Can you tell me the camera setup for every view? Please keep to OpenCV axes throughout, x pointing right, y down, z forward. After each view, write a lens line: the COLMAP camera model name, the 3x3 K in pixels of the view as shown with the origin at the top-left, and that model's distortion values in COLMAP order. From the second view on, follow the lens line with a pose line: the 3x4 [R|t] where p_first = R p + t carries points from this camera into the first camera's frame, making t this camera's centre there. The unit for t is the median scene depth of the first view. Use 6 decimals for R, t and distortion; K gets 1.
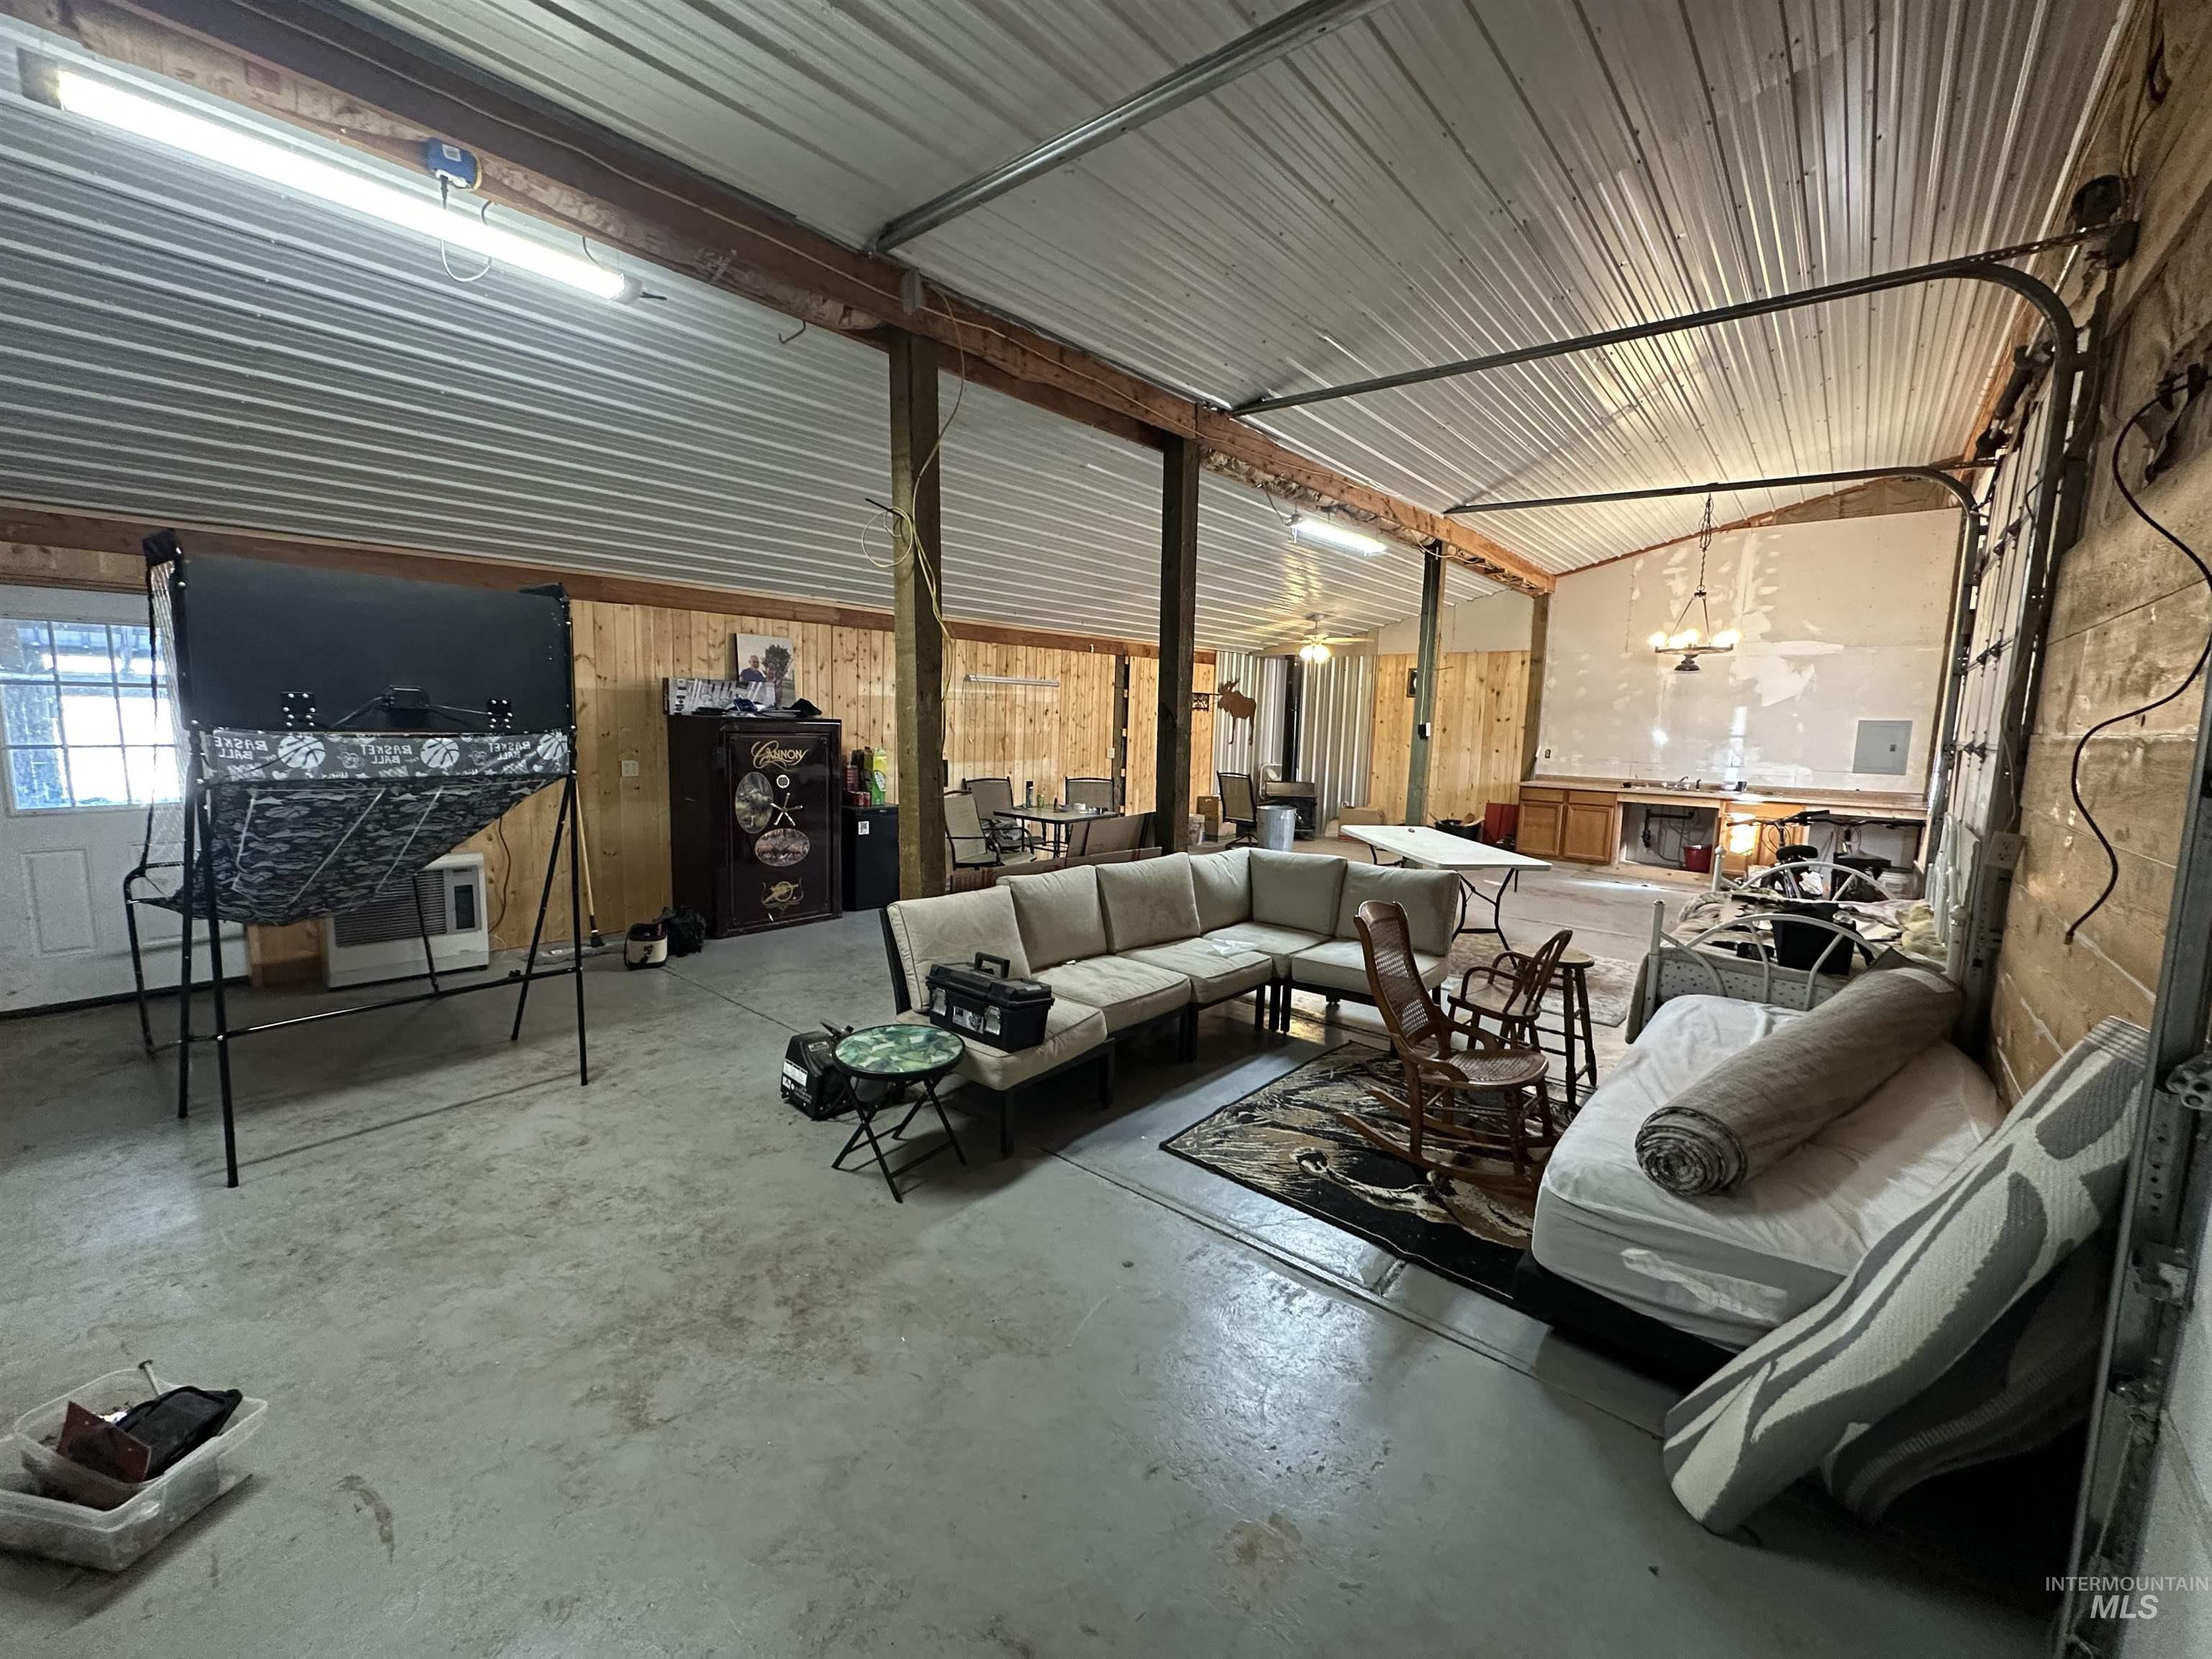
lens RADIAL K [[879.5, 0, 1109.0], [0, 879.5, 822.4], [0, 0, 1]] dist [-0.002223, -0.000199]
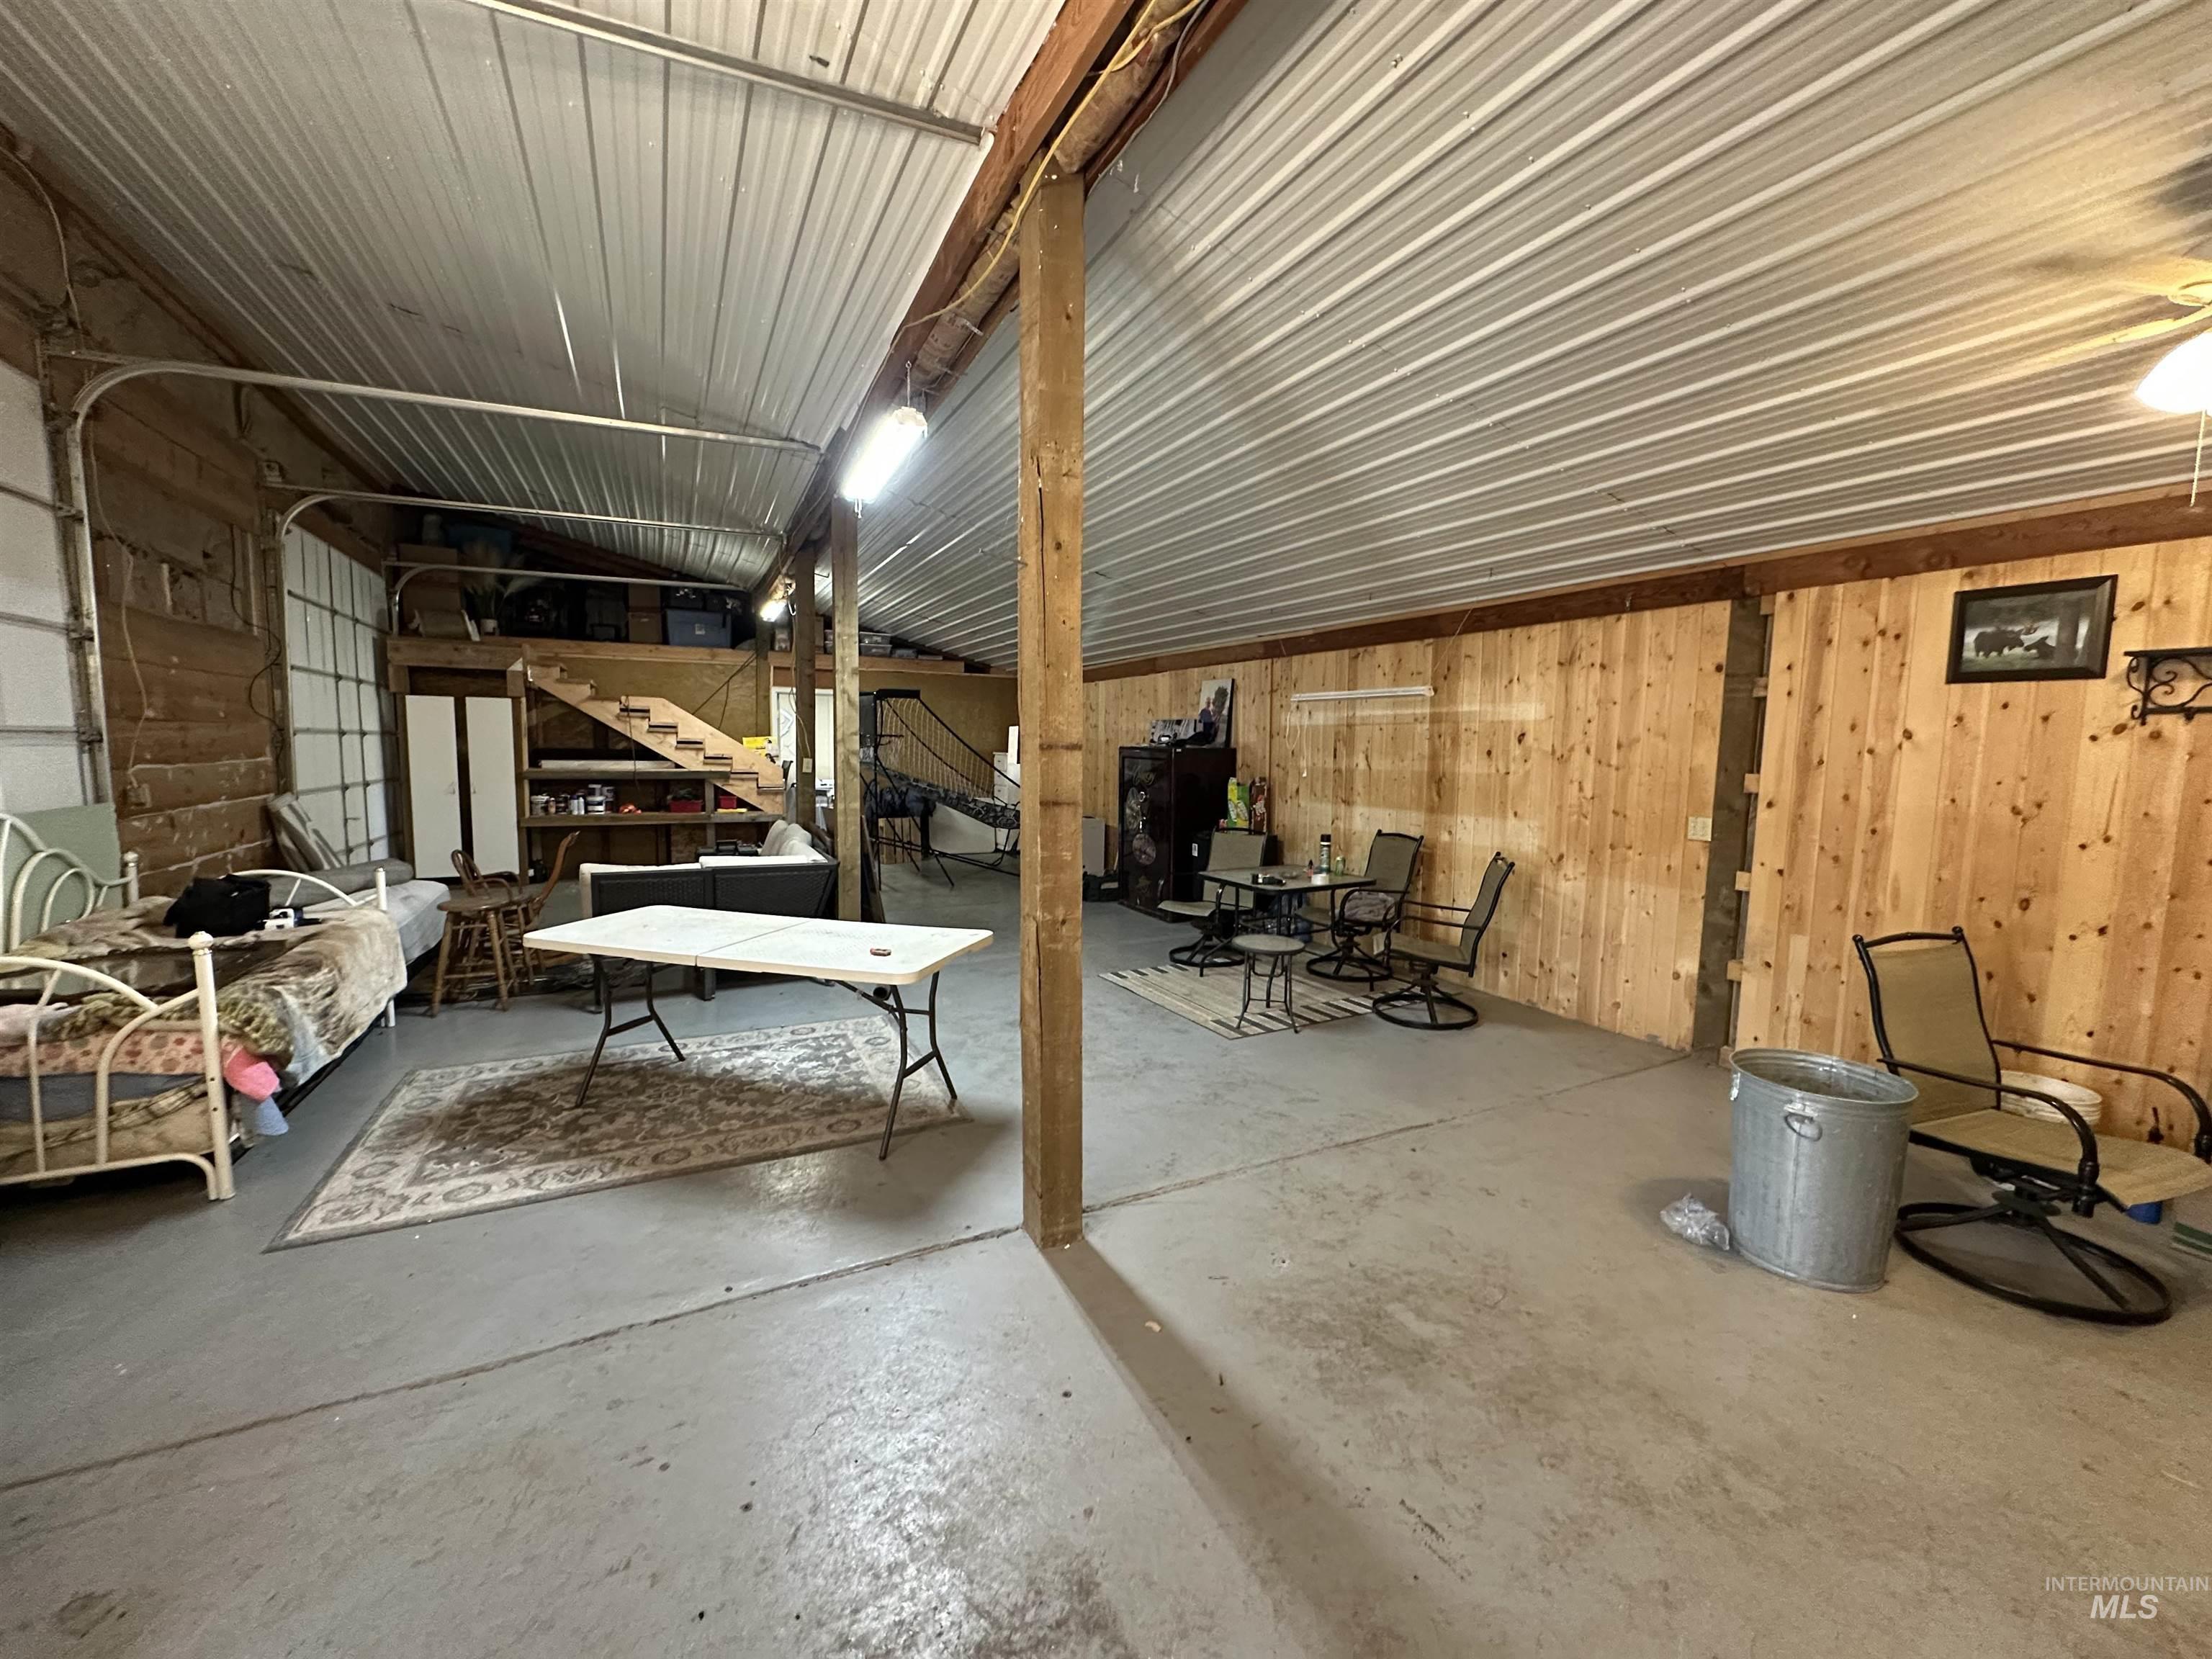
lens RADIAL K [[879.5, 0, 1105.0], [0, 879.5, 823.8], [0, 0, 1]] dist [-0.002223, -0.000199]
pose [[-0.386108, 0.055136, -0.920804, 0.581861], [-0.133483, 0.984366, 0.114913, -0.104486], [0.912745, 0.167281, -0.372712, 1.014307]]
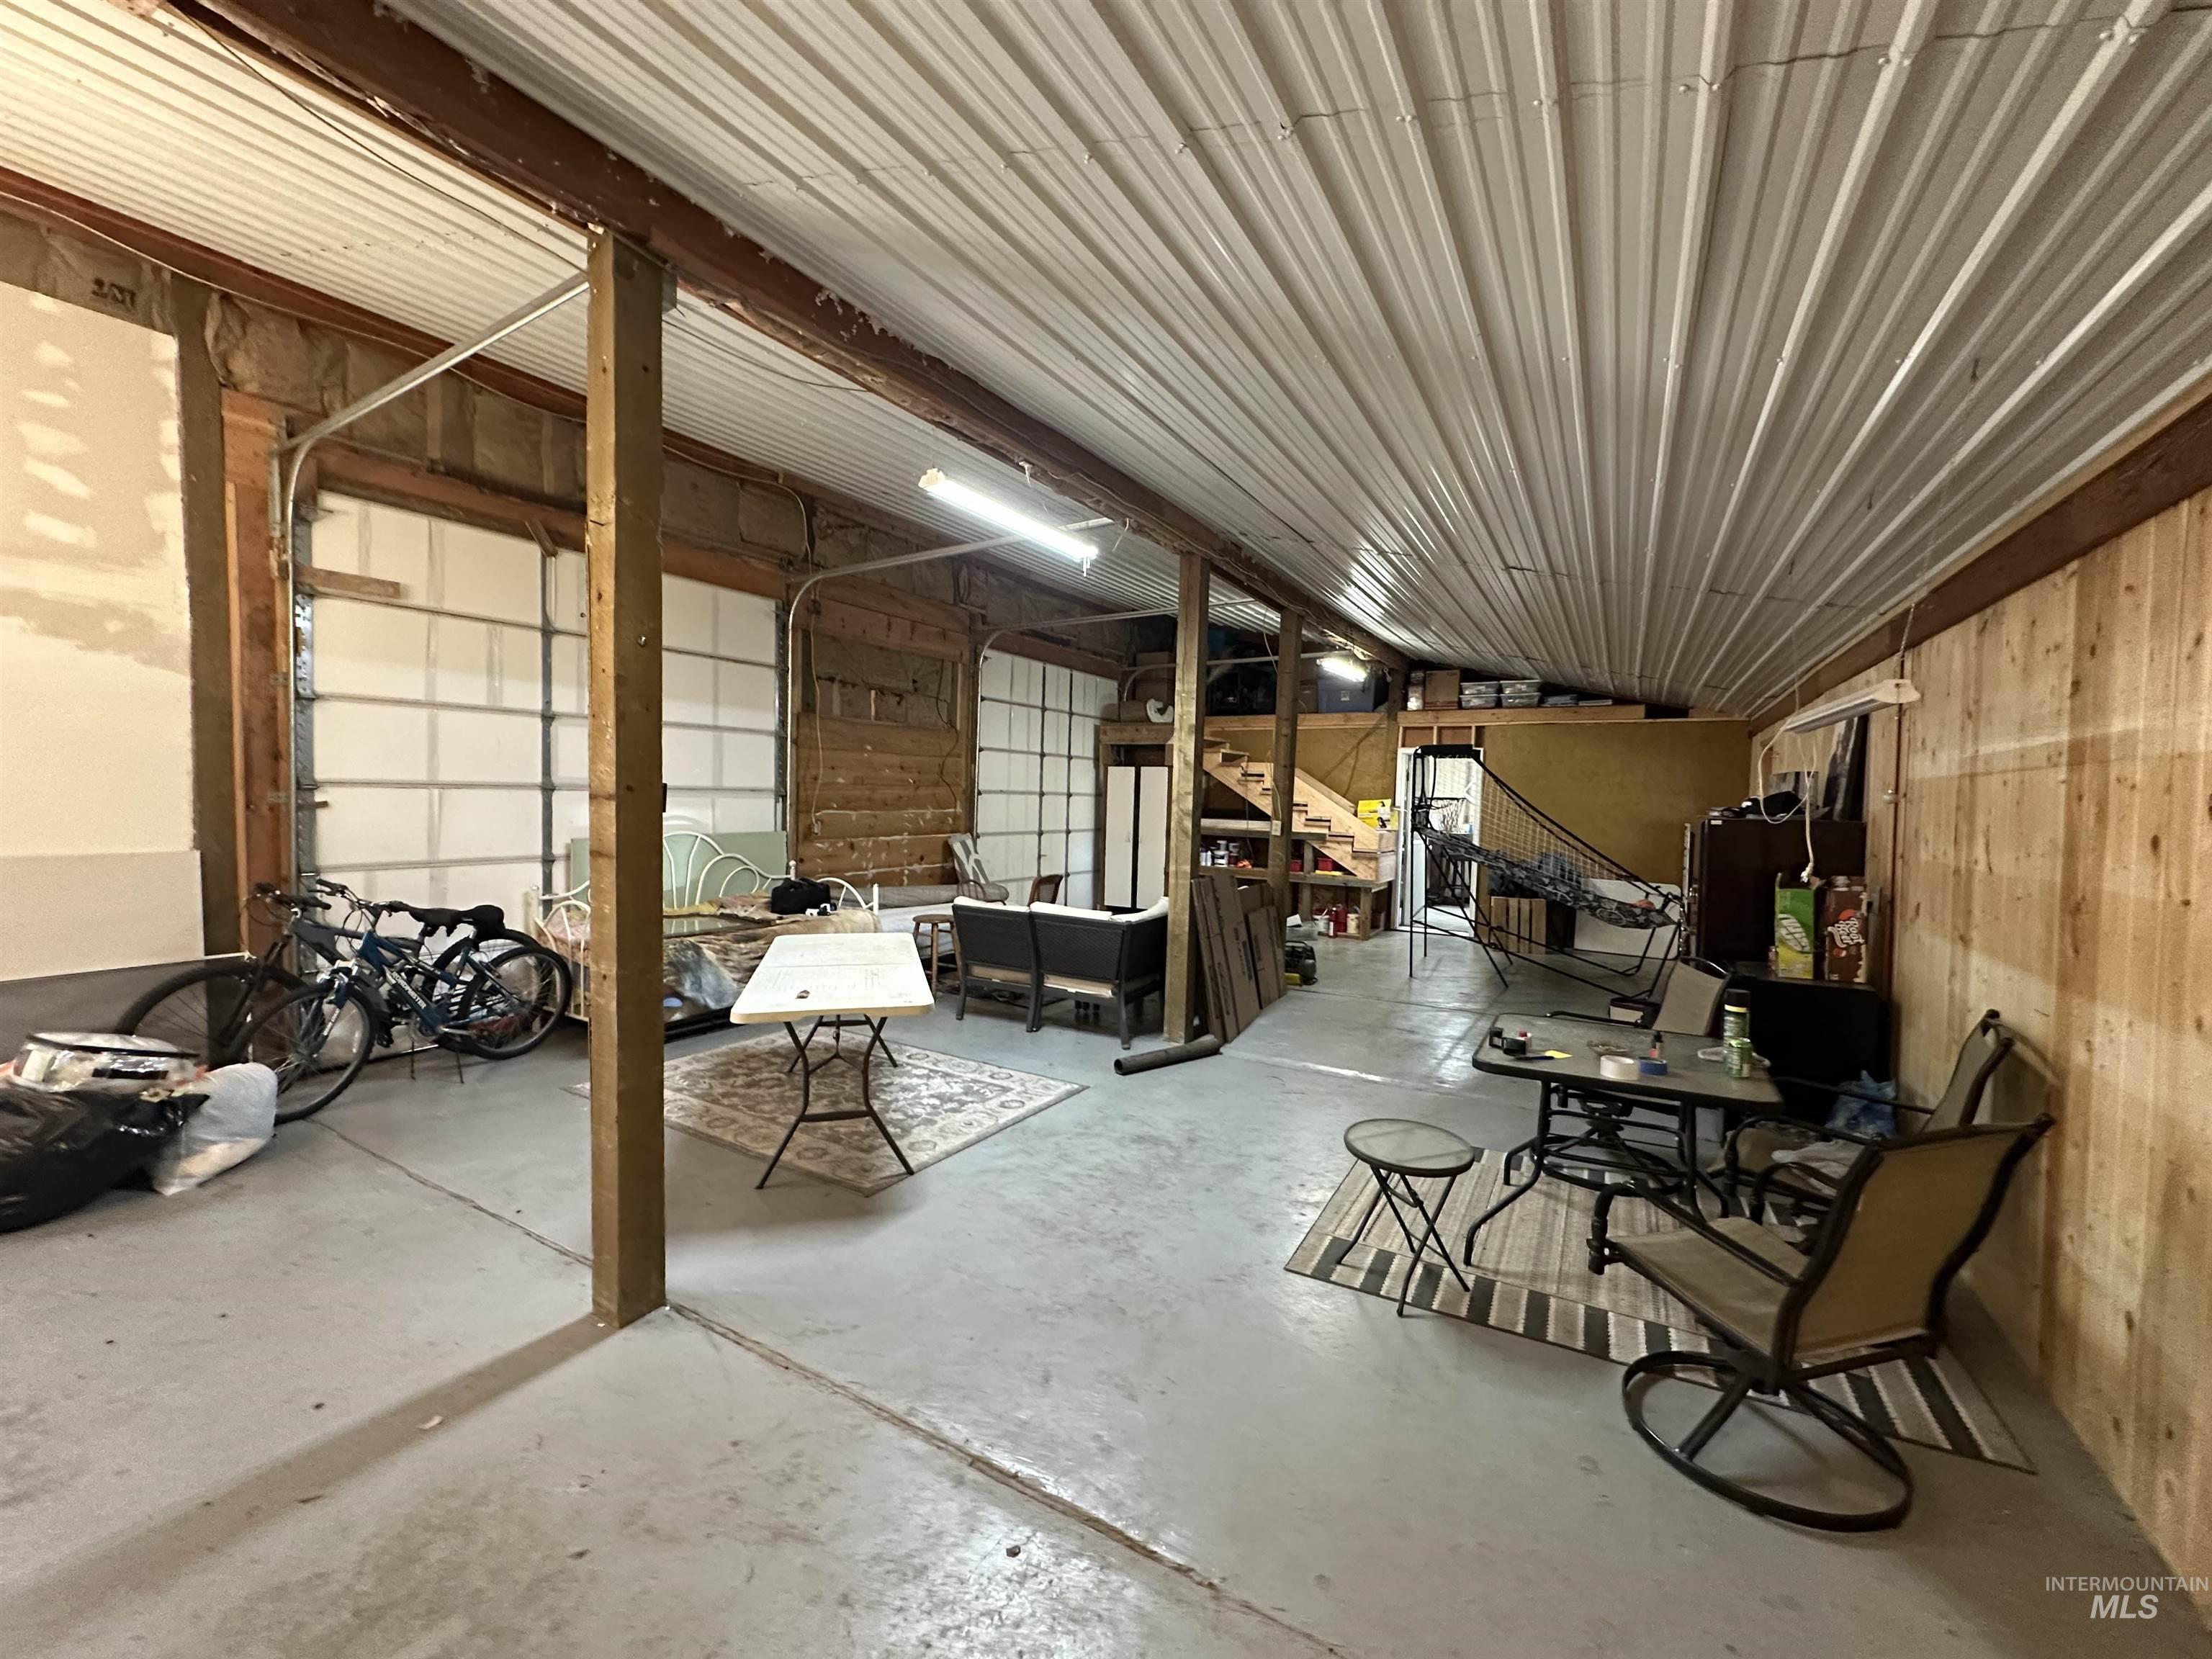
lens RADIAL K [[879.5, 0, 1107.0], [0, 879.5, 833.7], [0, 0, 1]] dist [-0.002223, -0.000199]
pose [[-0.983619, -0.038409, -0.176119, 0.207818], [-0.067131, 0.984807, 0.160154, -0.138678], [0.167292, 0.169354, -0.971253, 1.193122]]
